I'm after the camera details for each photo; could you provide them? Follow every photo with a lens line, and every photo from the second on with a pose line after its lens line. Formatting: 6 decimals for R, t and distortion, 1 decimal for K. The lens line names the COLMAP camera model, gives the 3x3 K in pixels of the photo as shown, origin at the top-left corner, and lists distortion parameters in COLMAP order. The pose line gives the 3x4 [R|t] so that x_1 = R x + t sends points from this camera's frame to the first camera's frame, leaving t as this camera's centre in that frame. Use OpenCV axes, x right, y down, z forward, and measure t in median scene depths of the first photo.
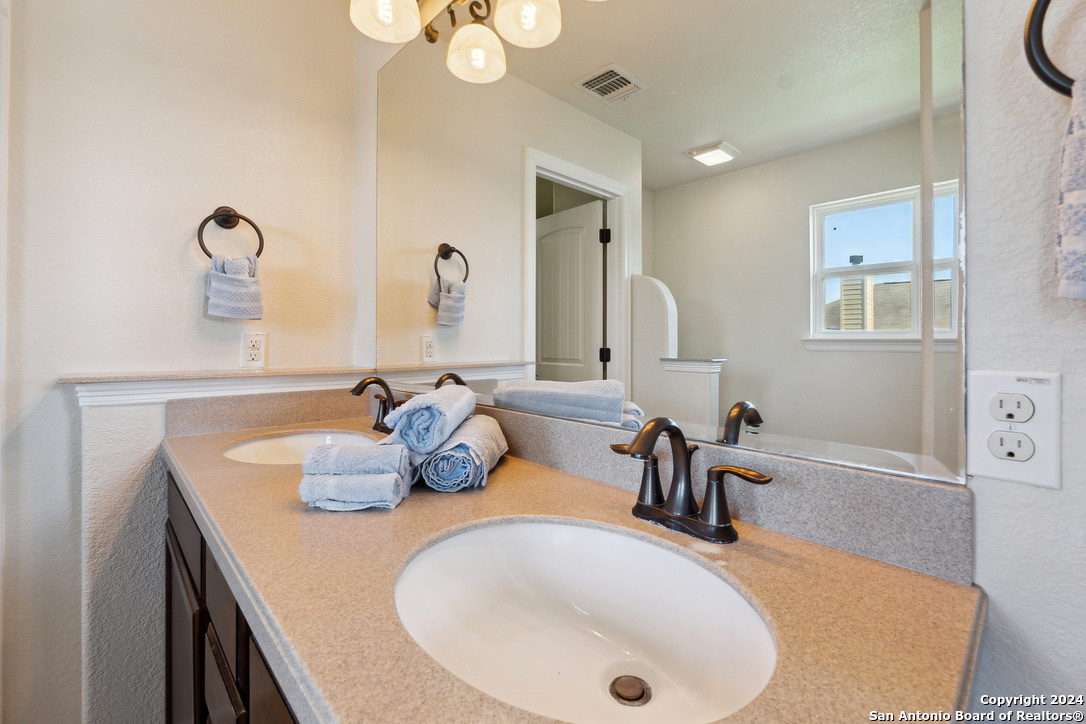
lens RADIAL K [[465.9, 0, 538.2], [0, 465.9, 341.5], [0, 0, 1]] dist [-0.000813, -0.000176]
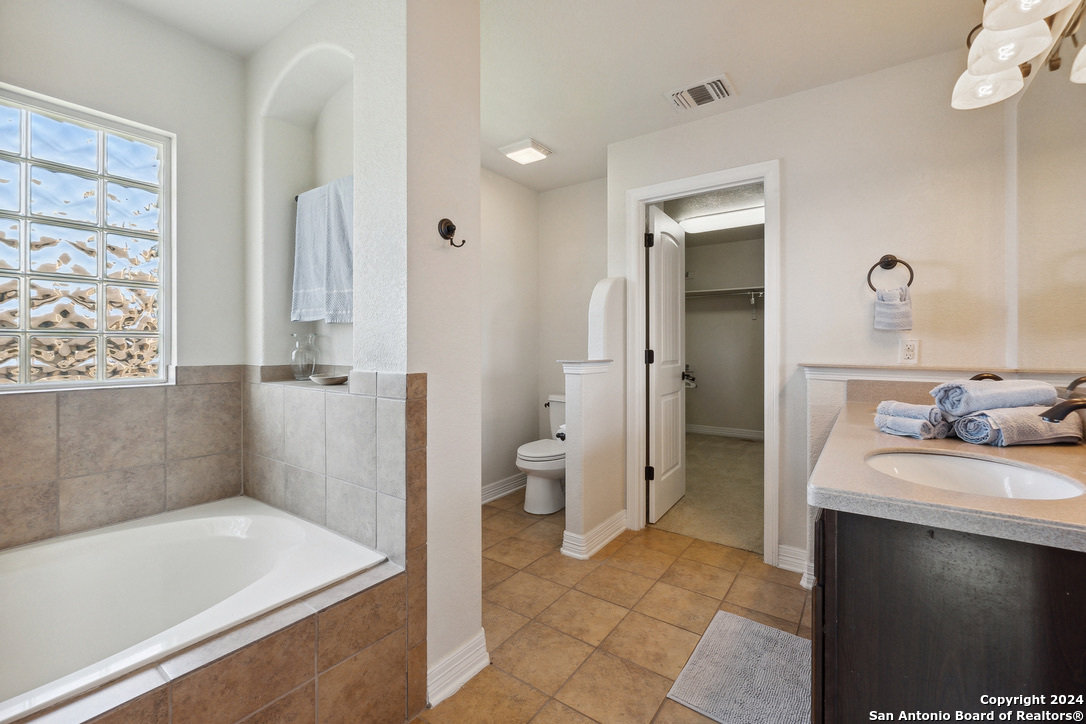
lens RADIAL K [[465.9, 0, 538.2], [0, 465.9, 341.5], [0, 0, 1]] dist [-0.000813, -0.000176]
pose [[0.196015, -0.004322, -0.980591, 1.027379], [-0.005432, 0.999970, -0.005493, 0.004011], [0.980586, 0.006403, 0.195986, -0.705214]]
